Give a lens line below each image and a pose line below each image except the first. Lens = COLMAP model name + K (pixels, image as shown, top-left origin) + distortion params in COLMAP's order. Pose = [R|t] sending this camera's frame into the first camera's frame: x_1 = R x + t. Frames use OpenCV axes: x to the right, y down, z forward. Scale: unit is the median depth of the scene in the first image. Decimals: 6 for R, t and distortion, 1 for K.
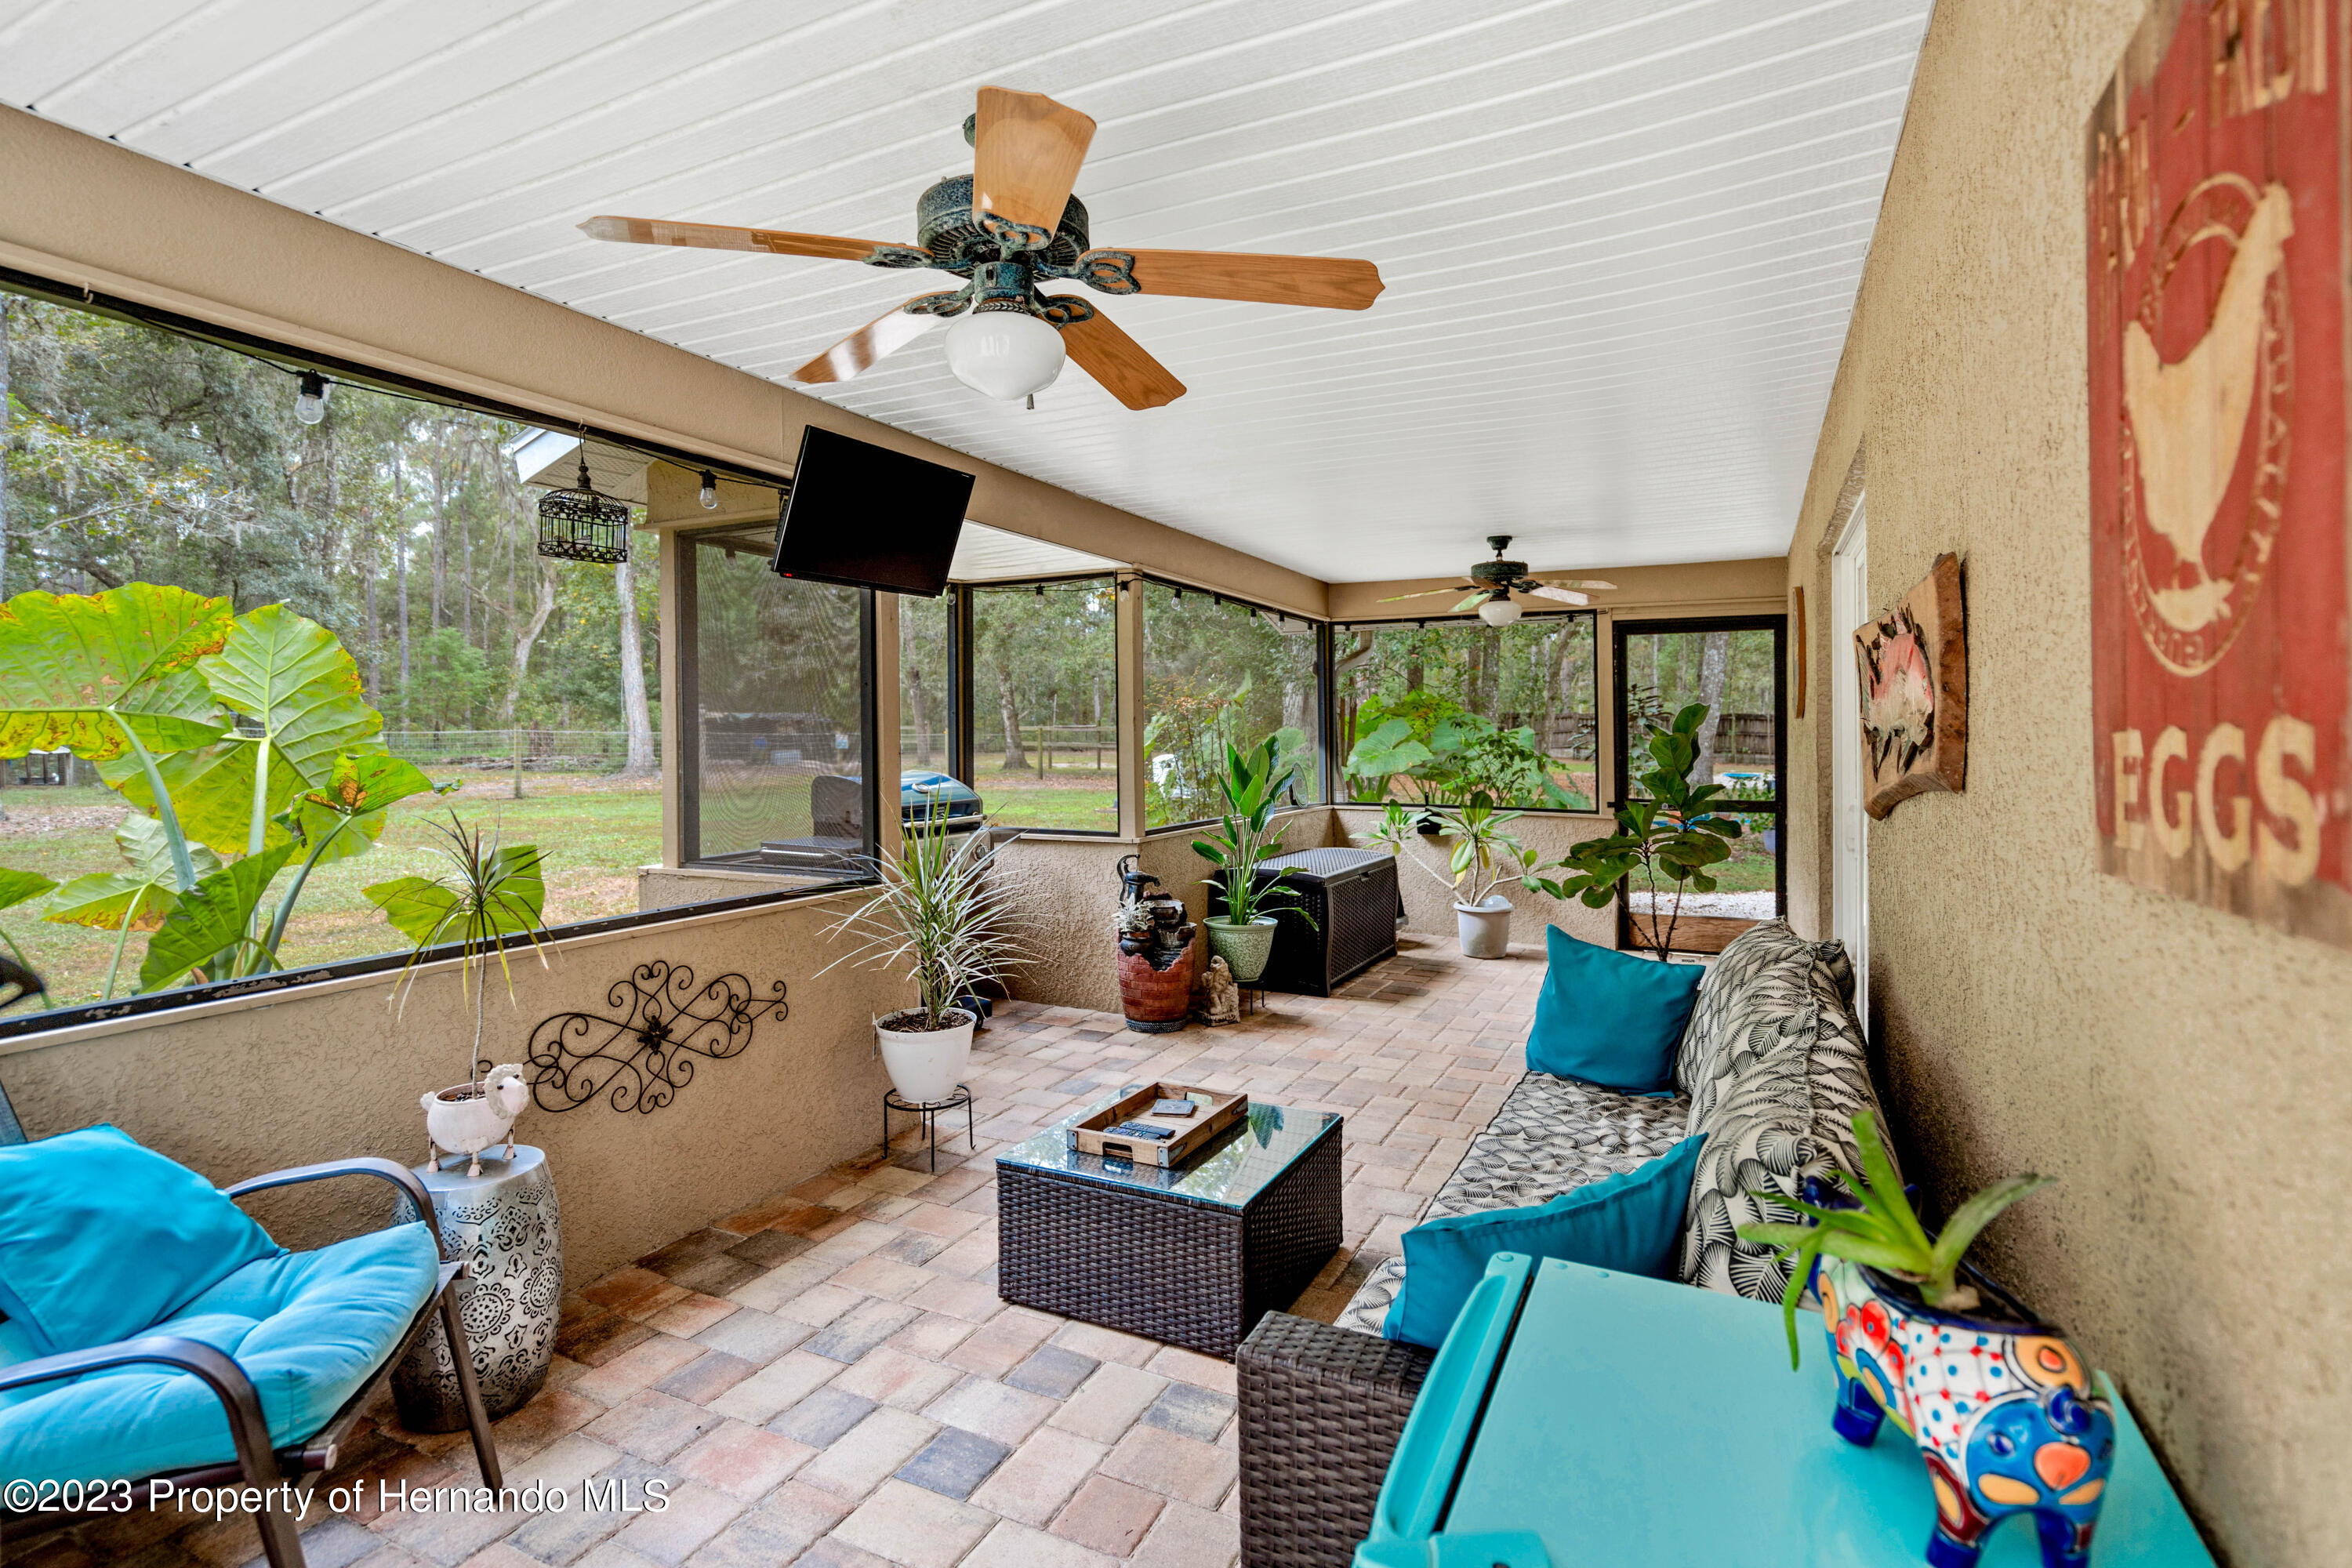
lens RADIAL K [[1090.3, 0, 1183.5], [0, 1090.3, 775.3], [0, 0, 1]] dist [0.000468, -0.000150]
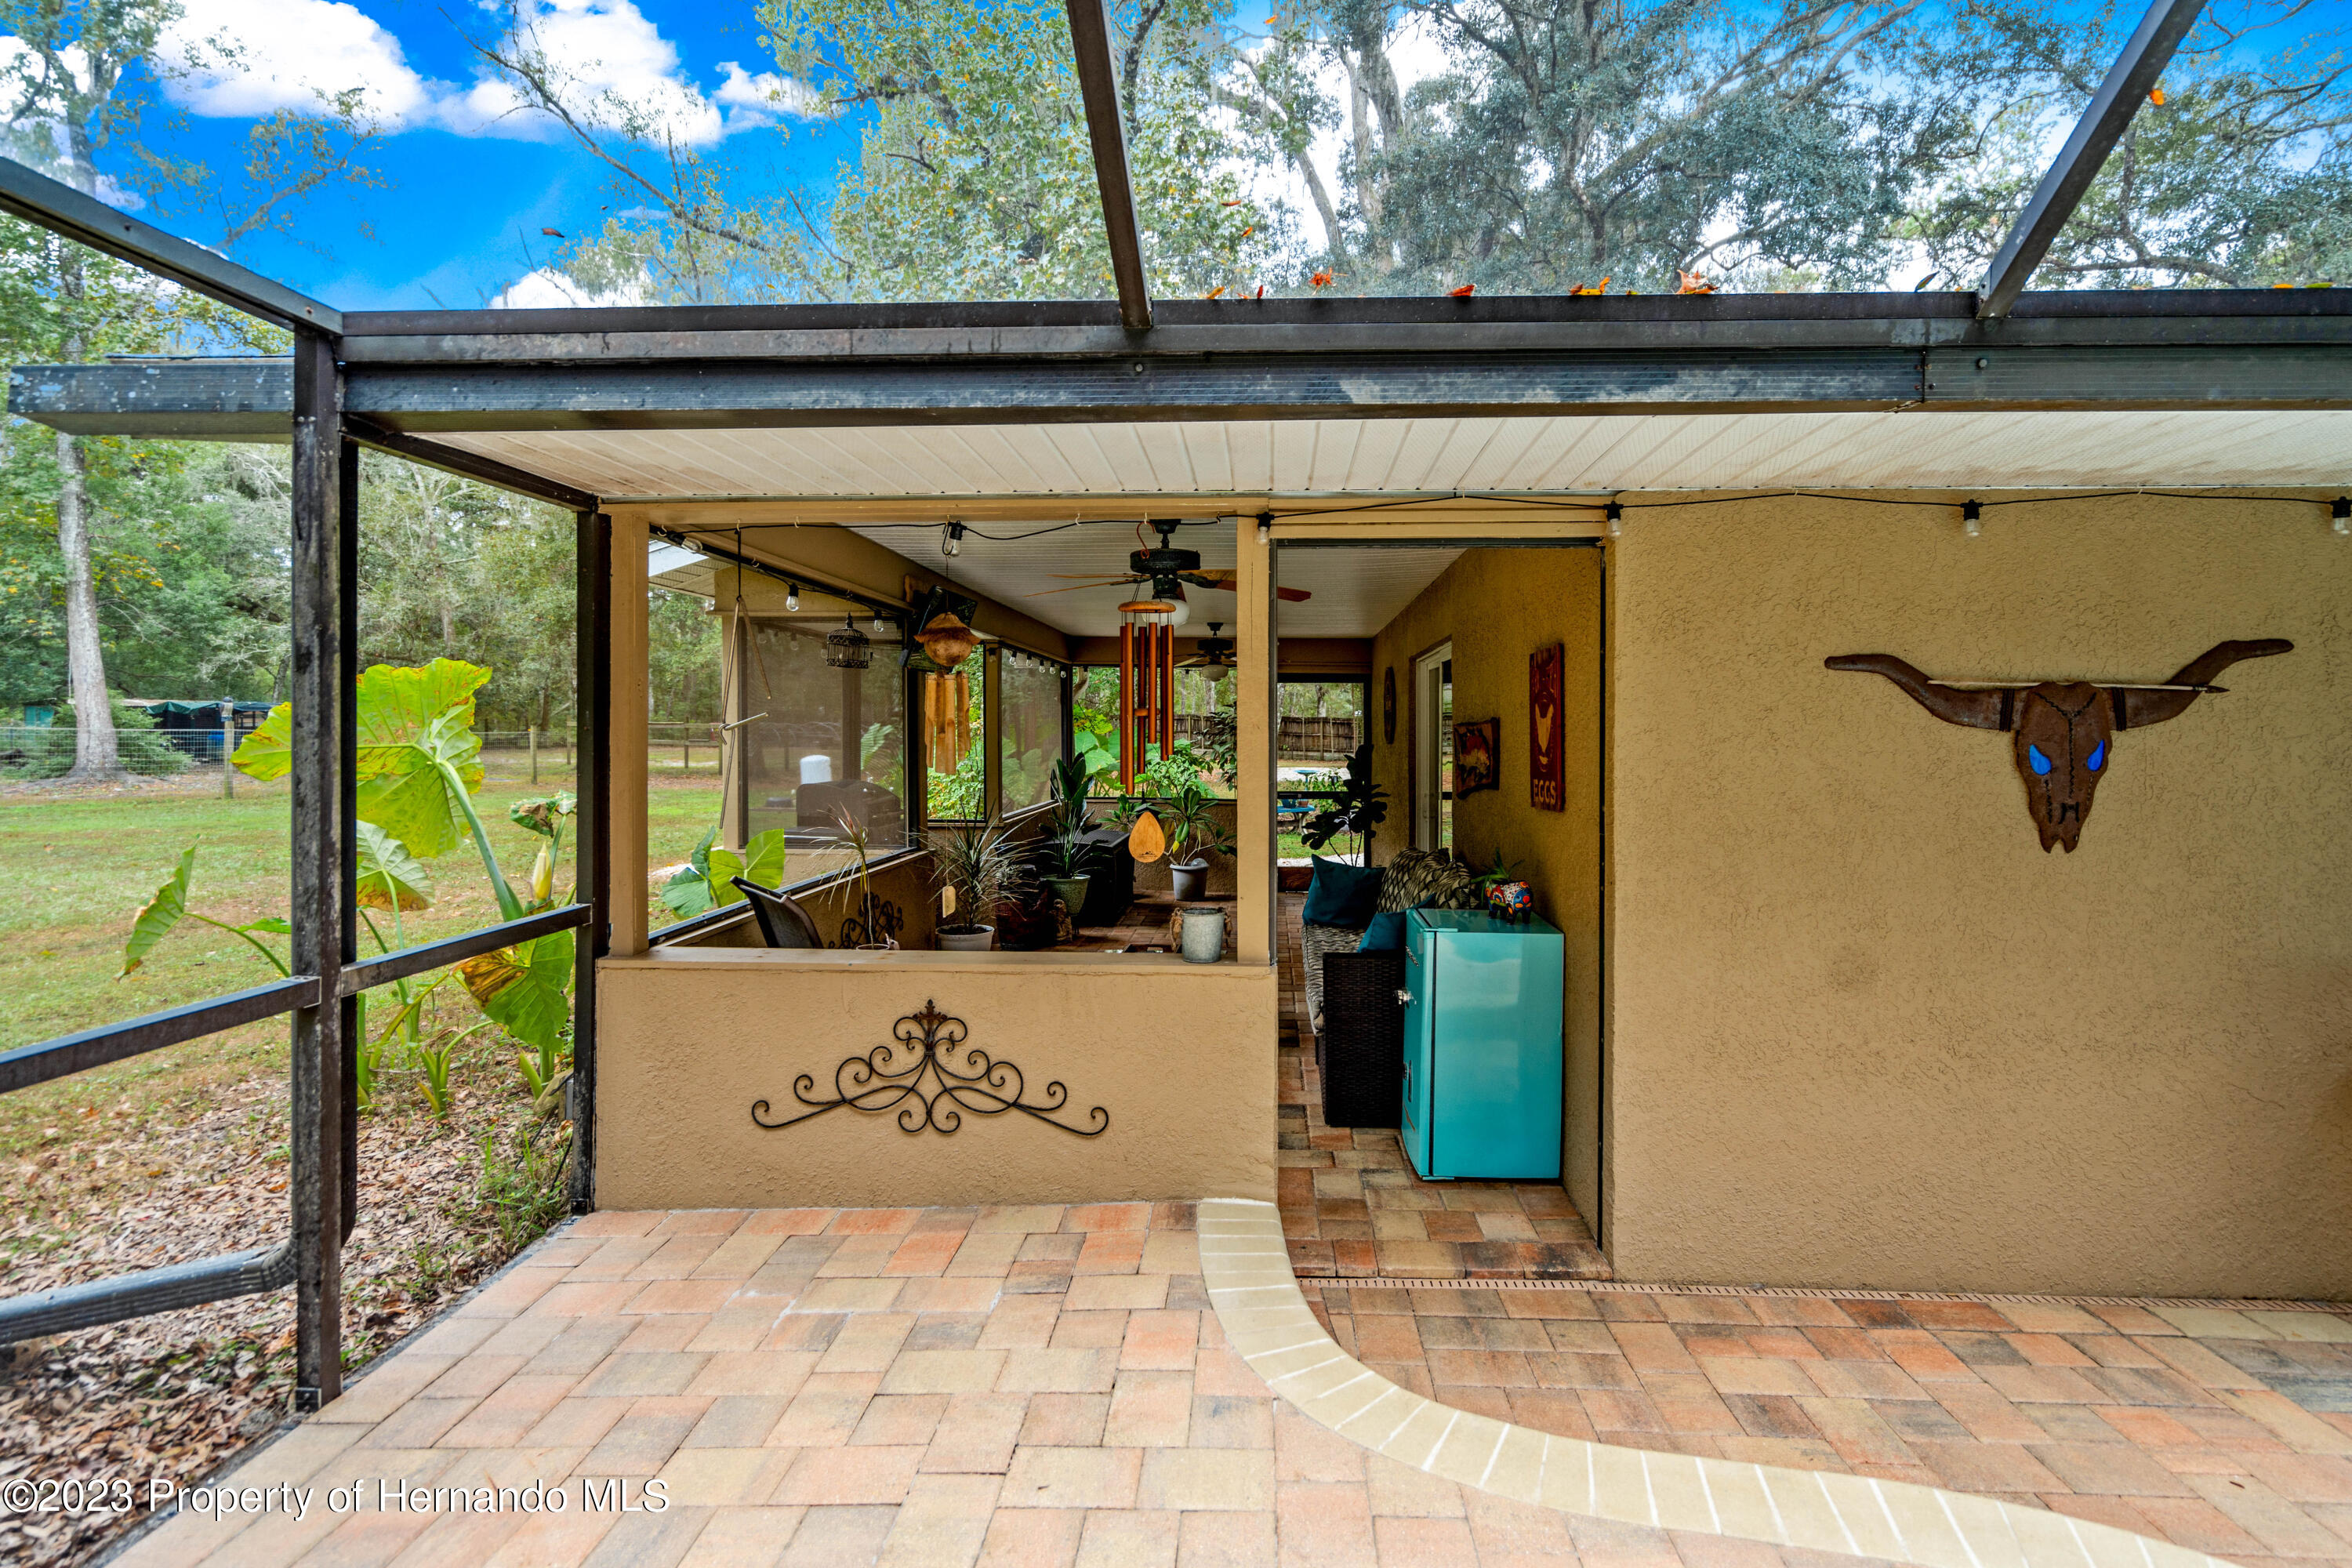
lens RADIAL K [[1090.3, 0, 1177.9], [0, 1090.3, 780.0], [0, 0, 1]] dist [0.000468, -0.000150]
pose [[0.925183, -0.011079, 0.379360, -0.293073], [0.007657, 0.999915, 0.010527, -0.011068], [-0.379445, -0.006835, 0.925189, -0.345169]]
